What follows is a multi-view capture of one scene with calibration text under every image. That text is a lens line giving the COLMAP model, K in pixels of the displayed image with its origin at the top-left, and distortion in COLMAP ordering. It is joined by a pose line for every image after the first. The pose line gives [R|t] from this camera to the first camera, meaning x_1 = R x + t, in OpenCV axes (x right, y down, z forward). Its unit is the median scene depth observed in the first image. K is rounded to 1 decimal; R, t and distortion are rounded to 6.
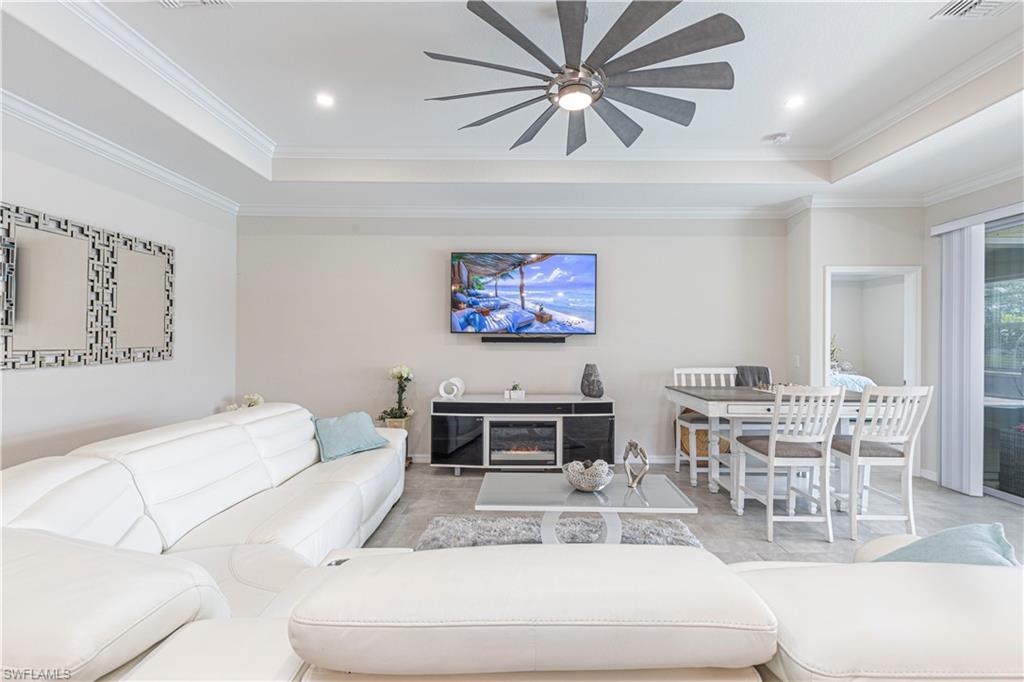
lens RADIAL K [[458.7, 0, 518.6], [0, 458.7, 341.3], [0, 0, 1]] dist [0.003225, 0.000374]
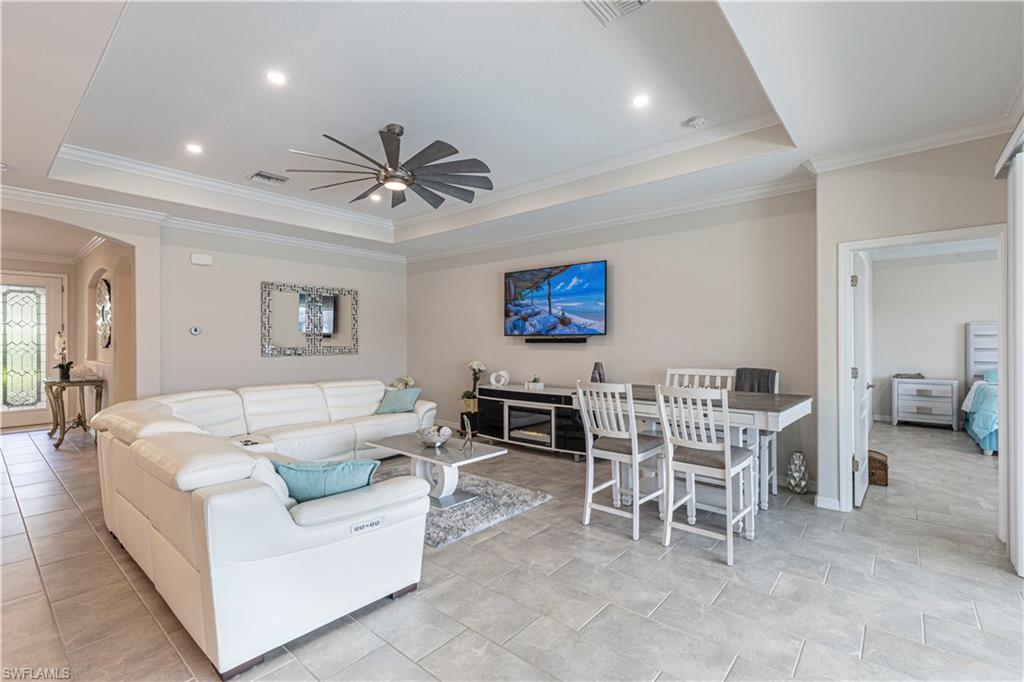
lens RADIAL K [[458.7, 0, 518.6], [0, 458.7, 341.3], [0, 0, 1]] dist [0.003225, 0.000374]
pose [[0.765657, -0.008445, -0.643193, 0.706512], [0.005337, 0.999963, -0.006777, 0.006084], [0.643226, 0.001756, 0.765674, 0.044265]]
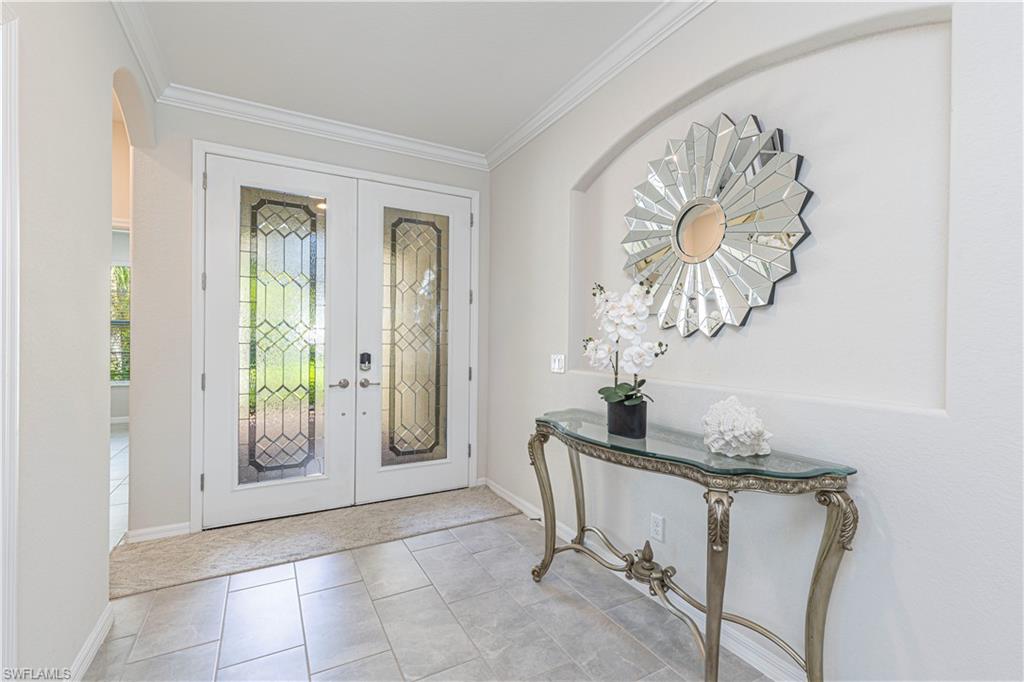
lens RADIAL K [[458.7, 0, 518.6], [0, 458.7, 341.3], [0, 0, 1]] dist [0.003225, 0.000374]
pose [[0.483806, 0.007187, -0.875146, -0.869305], [-0.010855, 0.999939, 0.002211, 0.012133], [0.875108, 0.008430, 0.483855, -0.066311]]
